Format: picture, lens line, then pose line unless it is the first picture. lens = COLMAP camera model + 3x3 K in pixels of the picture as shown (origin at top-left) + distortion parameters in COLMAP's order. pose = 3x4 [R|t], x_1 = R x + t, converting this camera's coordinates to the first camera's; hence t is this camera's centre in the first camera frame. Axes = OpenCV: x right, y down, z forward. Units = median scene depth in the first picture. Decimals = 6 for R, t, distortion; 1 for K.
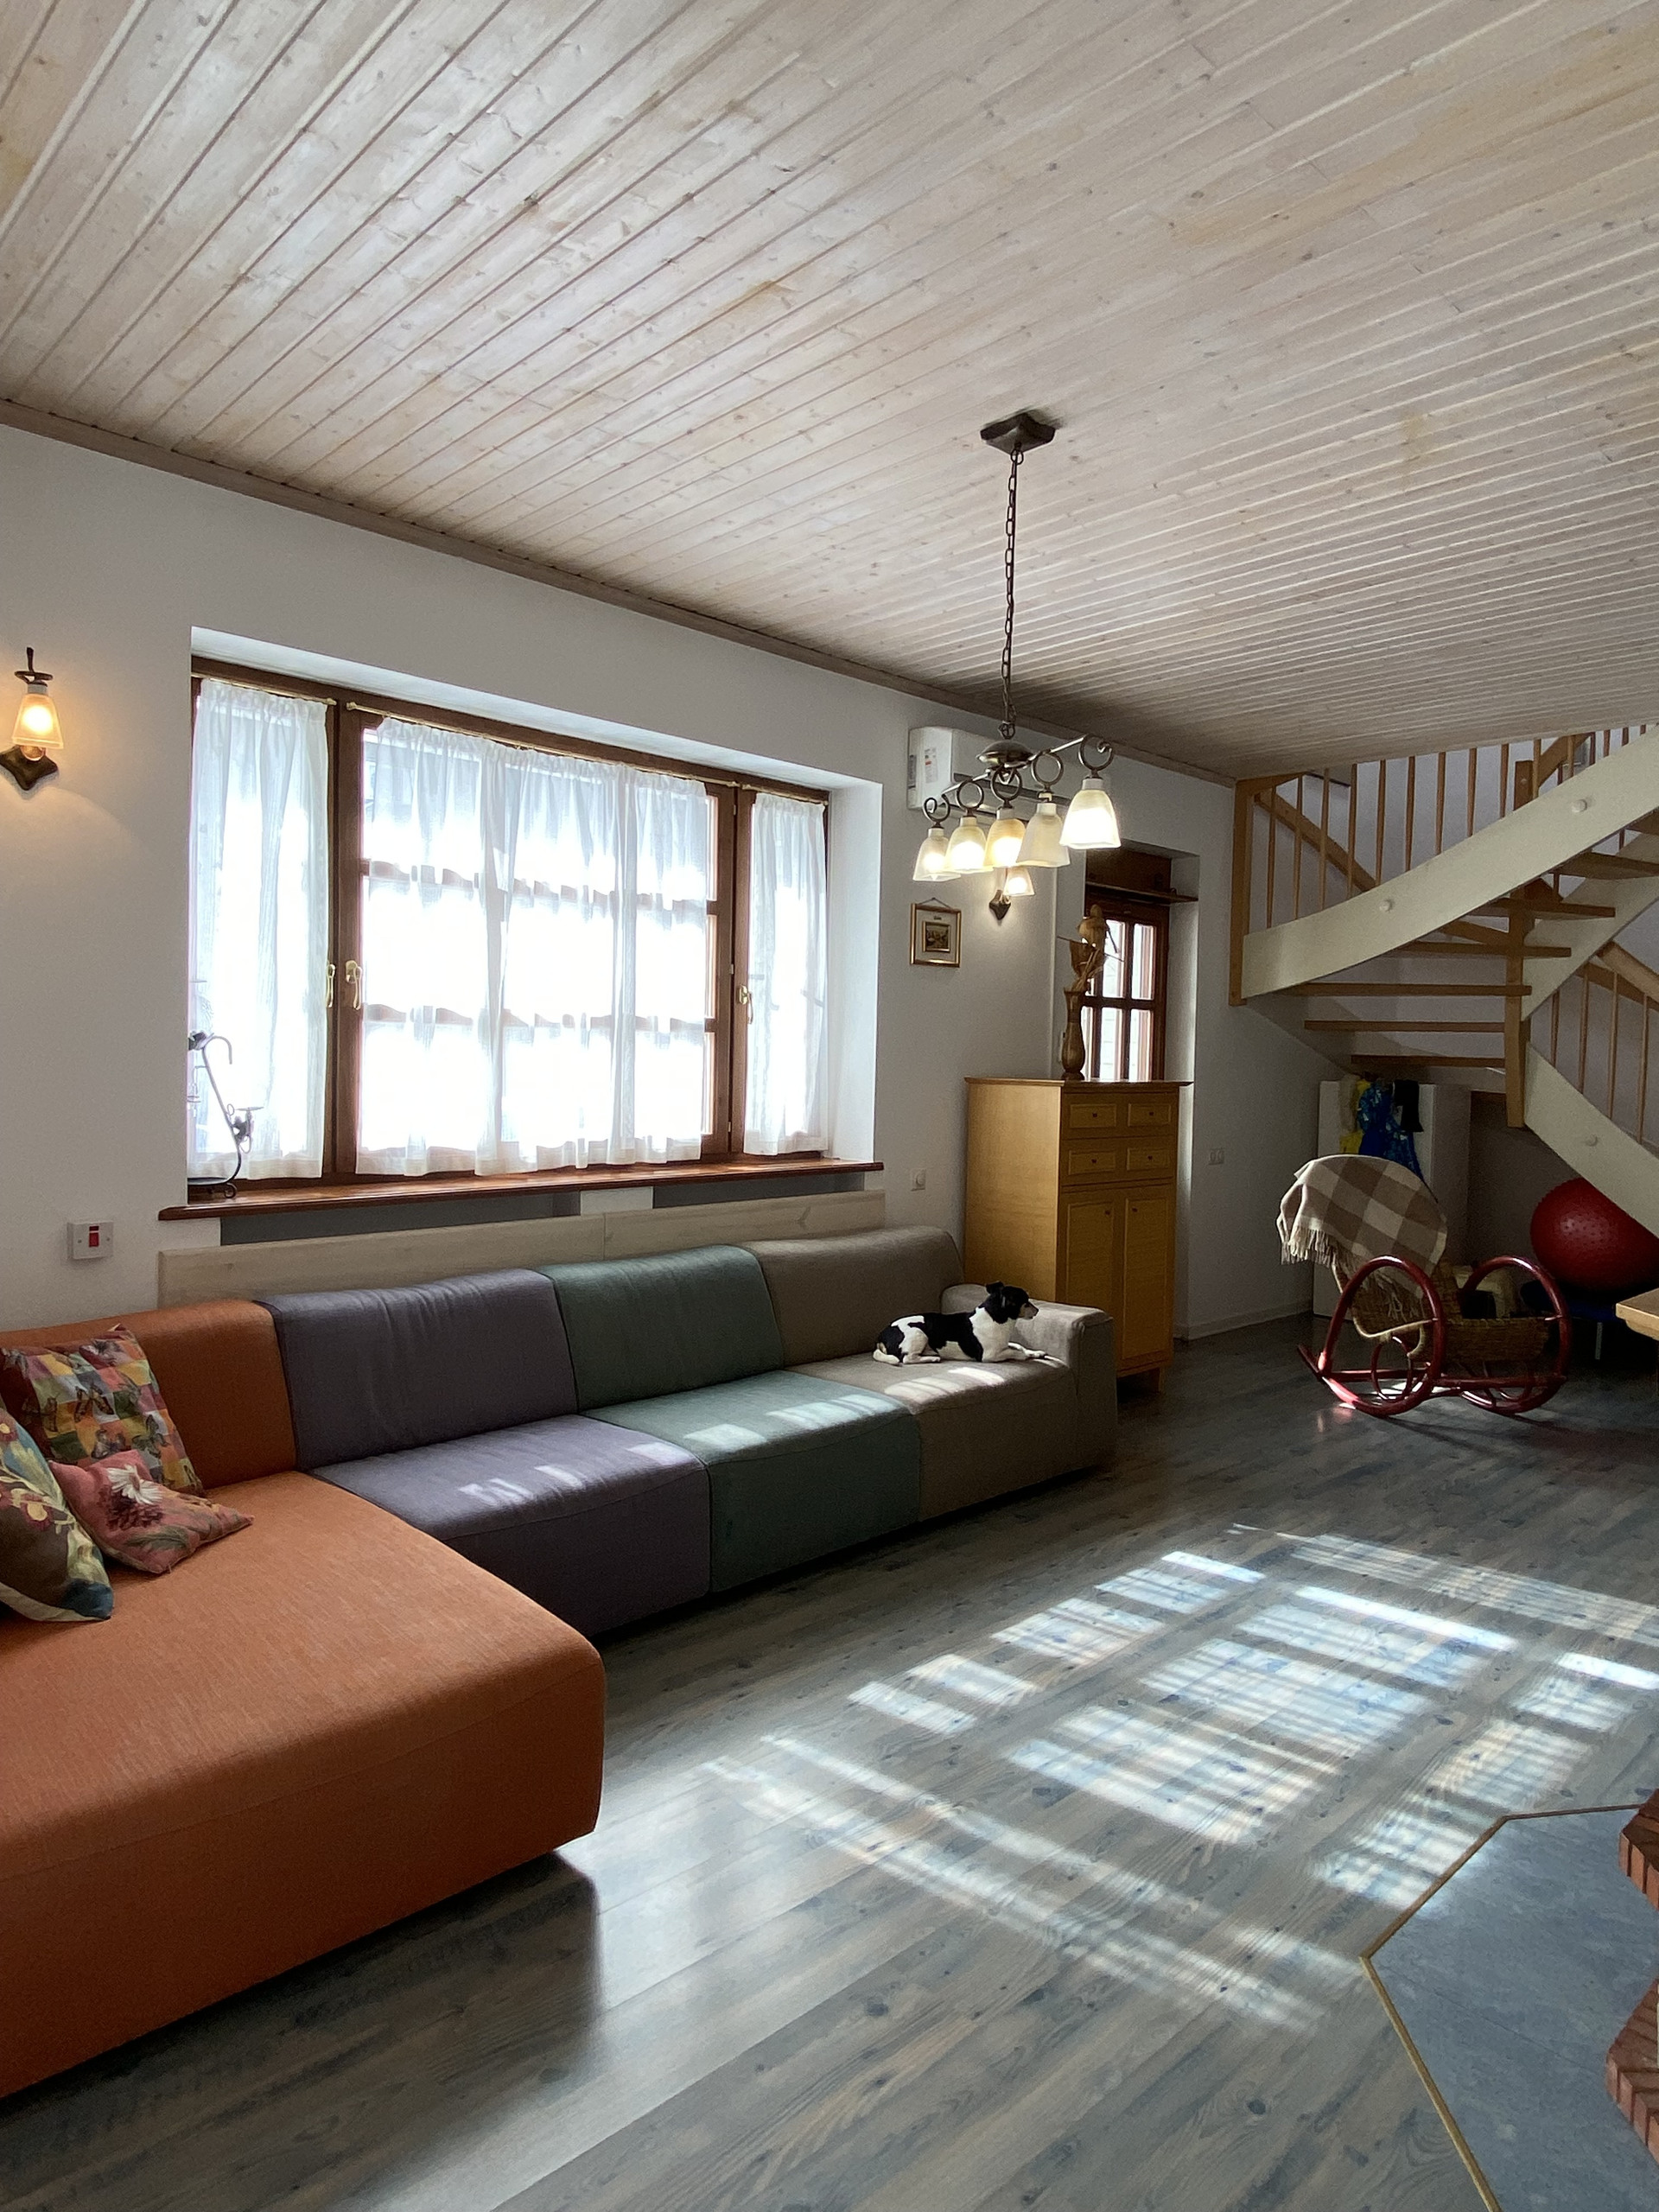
lens RADIAL K [[1369.1, 0, 835.4], [0, 1369.1, 1102.7], [0, 0, 1]] dist [-0.011199, -0.001624]
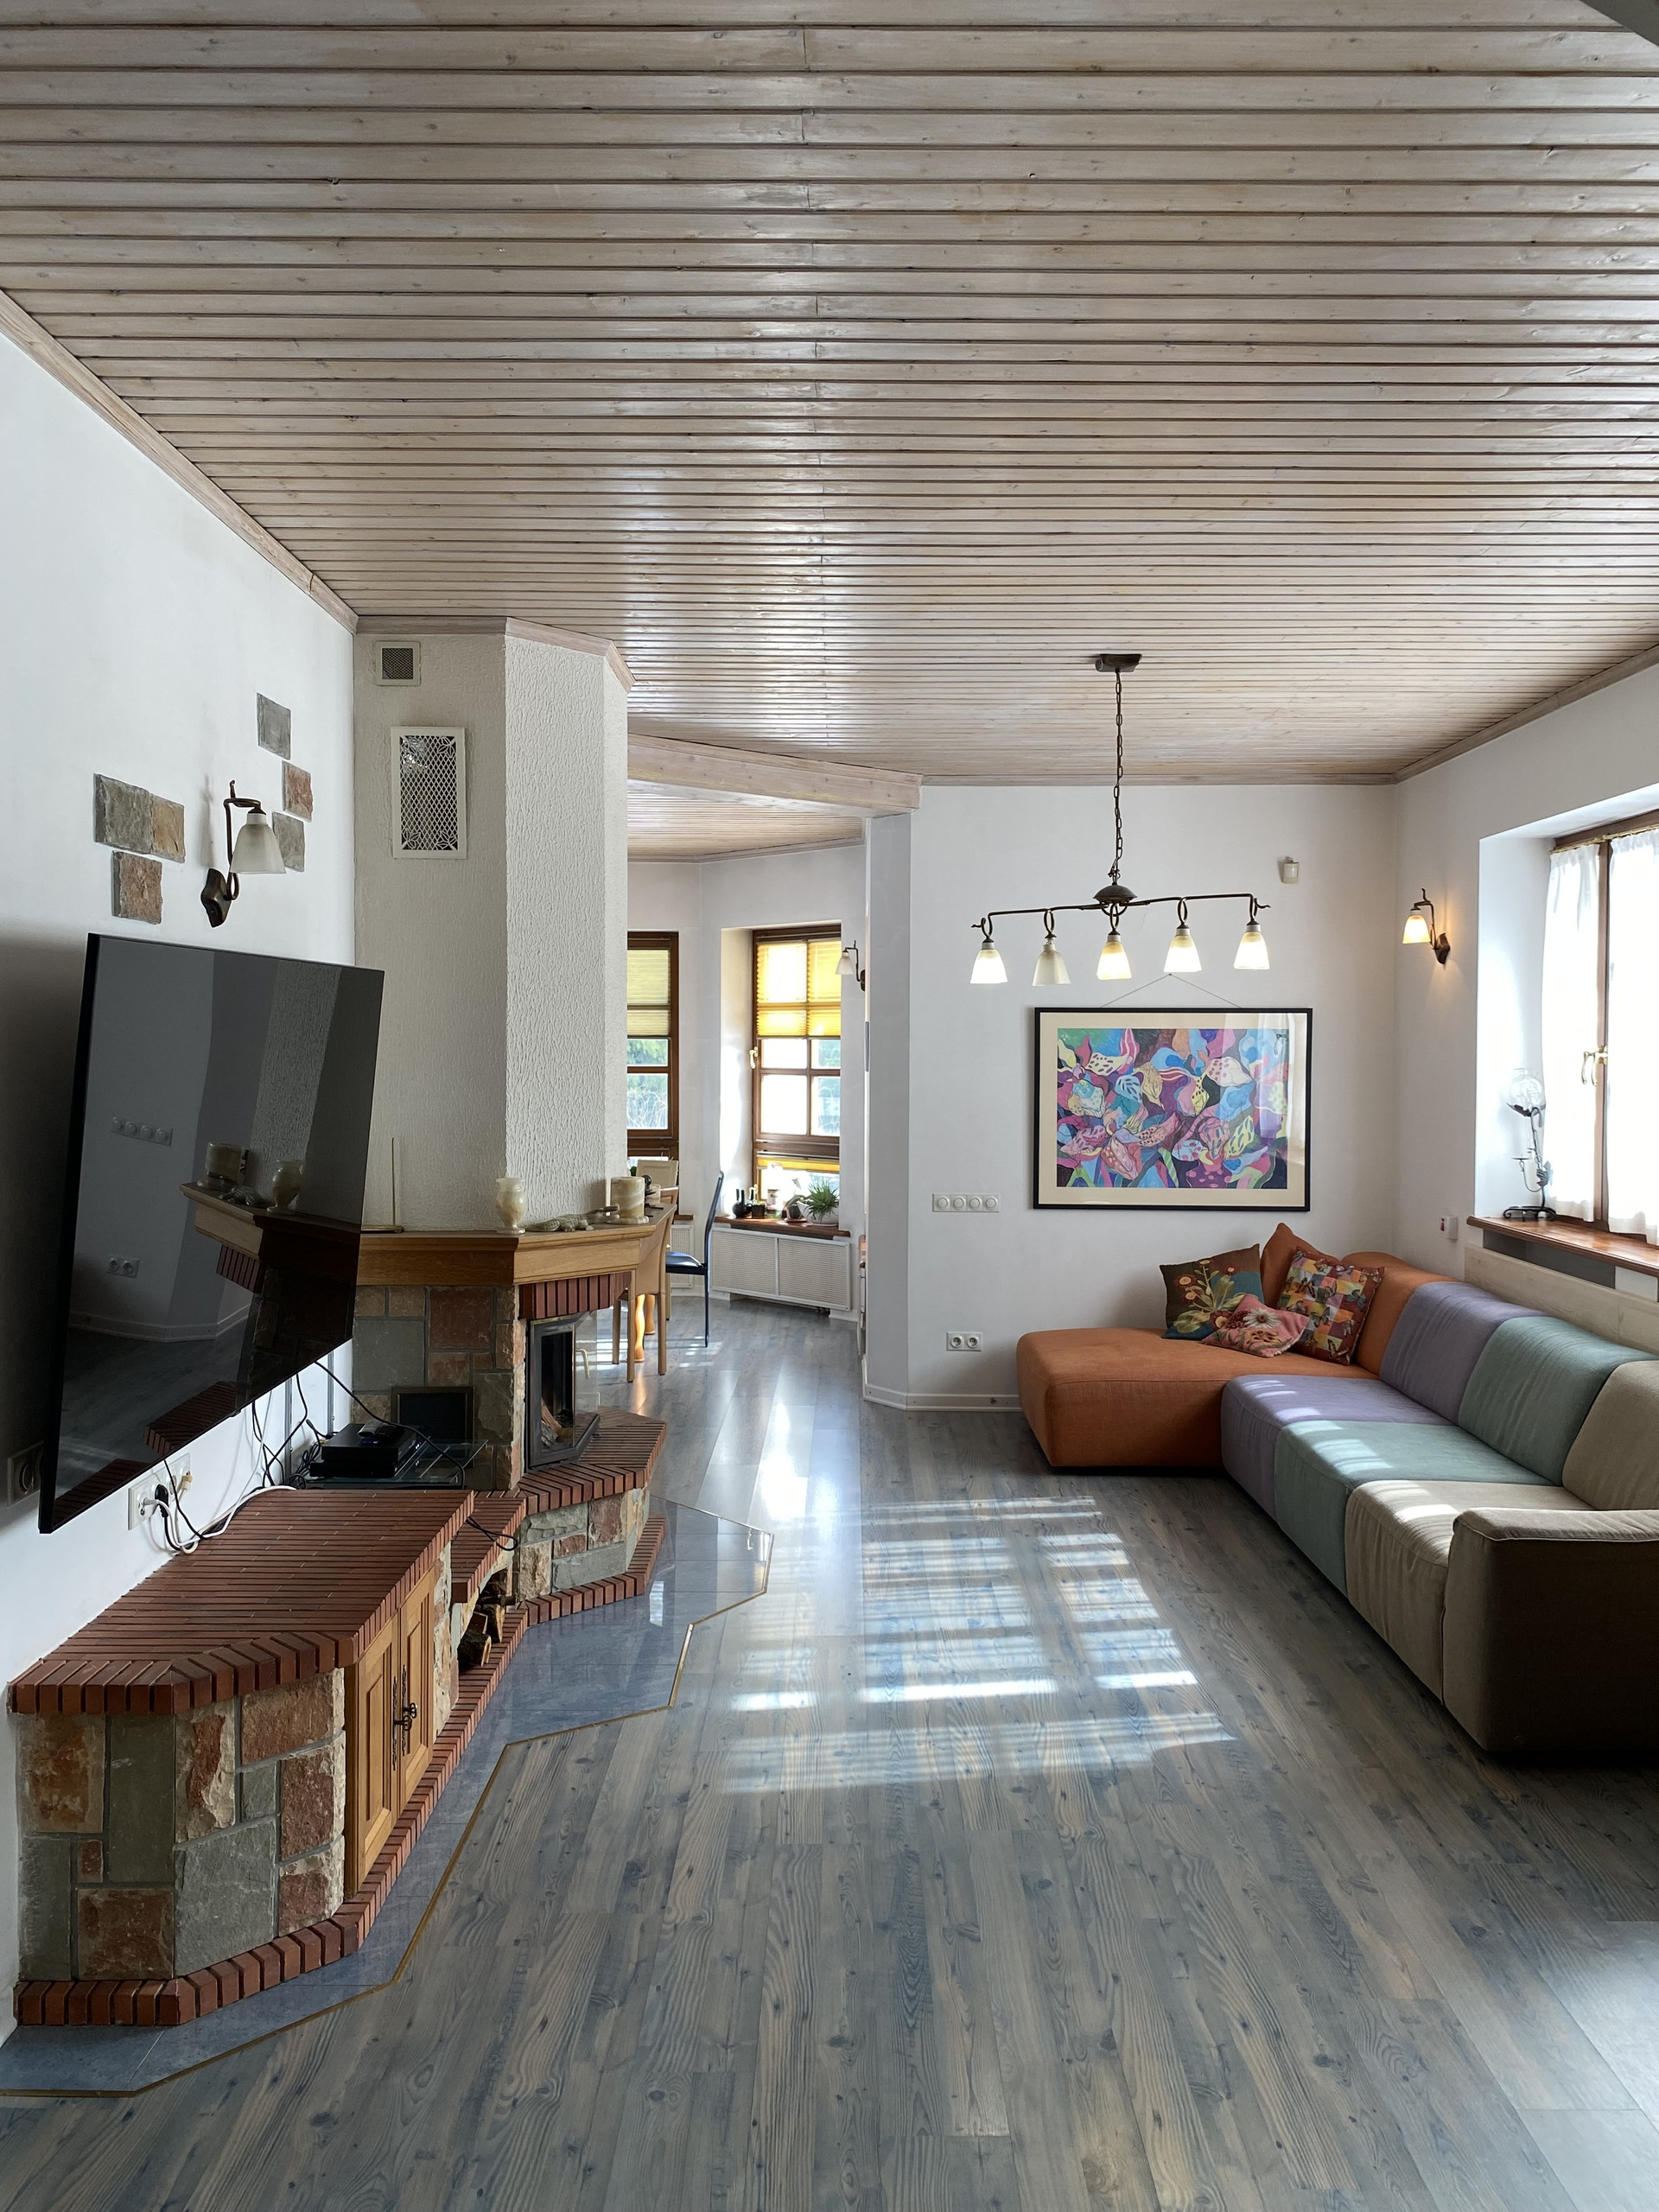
lens RADIAL K [[1693.0, 0, 840.2], [0, 1693.0, 1102.4], [0, 0, 1]] dist [0.044506, -0.029726]
pose [[-0.695615, -0.007419, -0.718376, 1.498357], [-0.056916, 0.997373, 0.044812, -0.114829], [0.716156, 0.072060, -0.694210, 1.929425]]
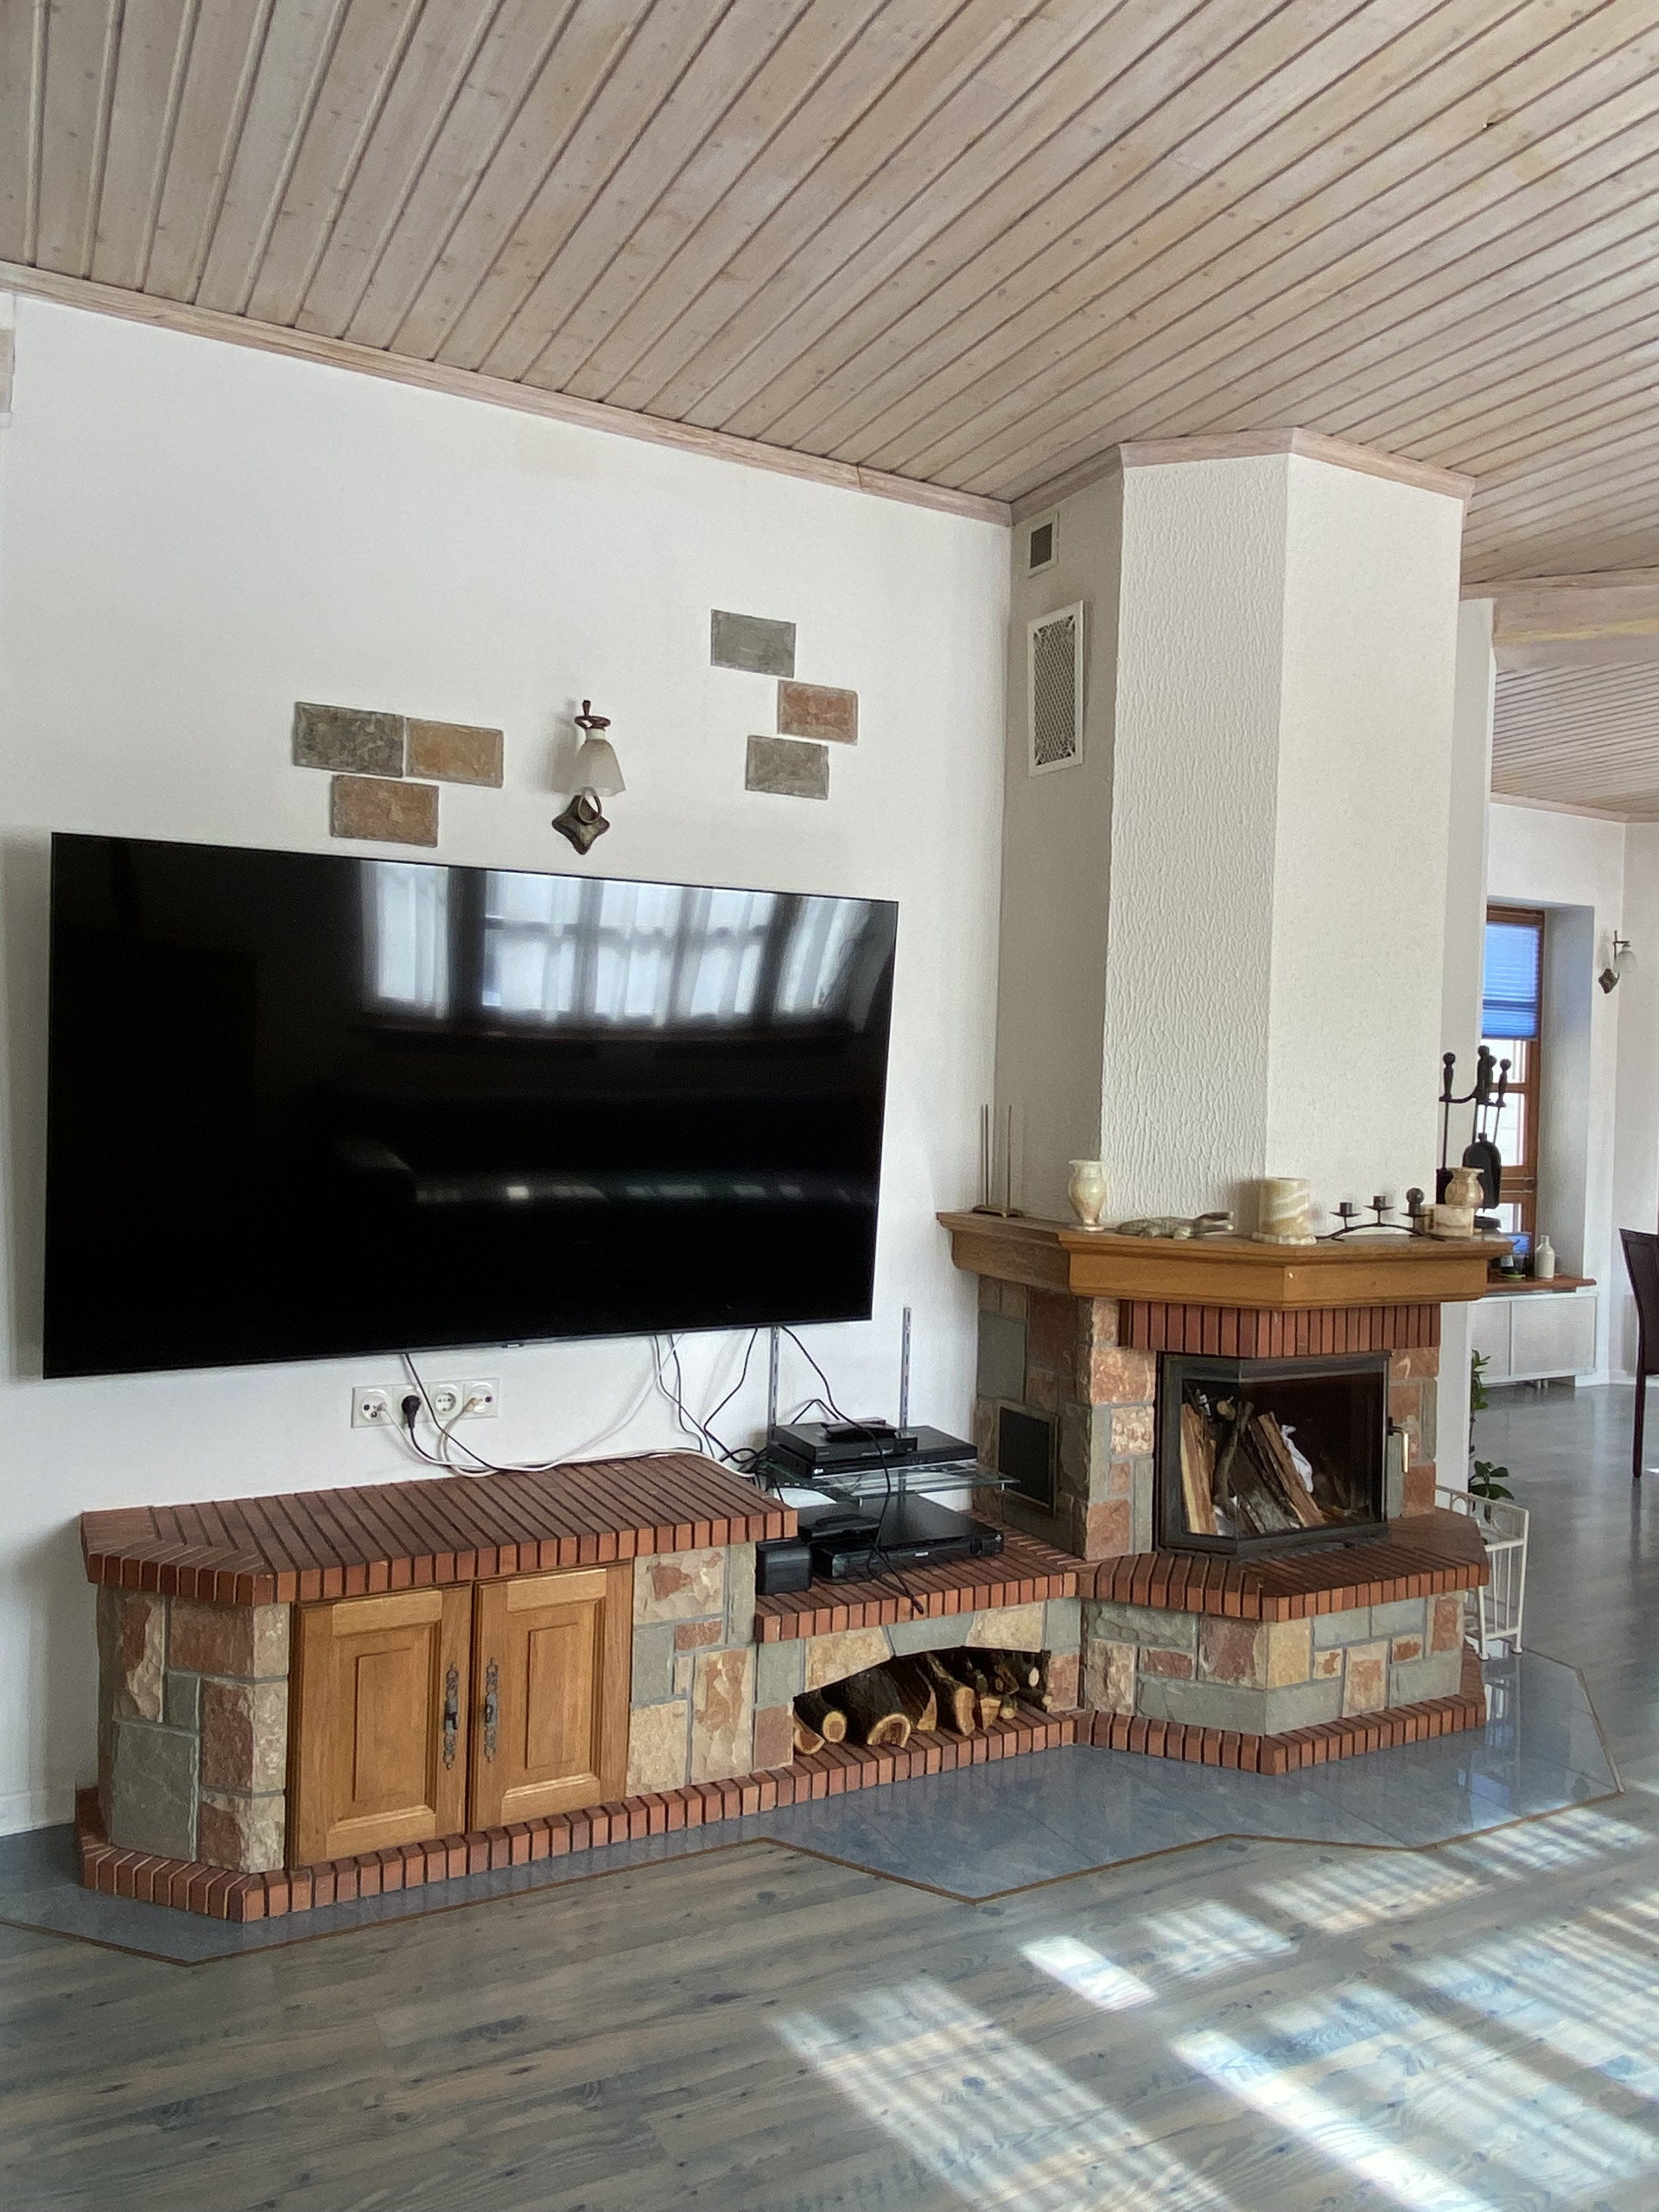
lens RADIAL K [[1588.2, 0, 849.5], [0, 1588.2, 1103.7], [0, 0, 1]] dist [0.026559, -0.019690]
pose [[-0.959213, -0.057857, 0.276701, 0.486369], [-0.041541, 0.997054, 0.064474, -0.067295], [-0.279616, 0.050350, -0.958791, 1.783845]]
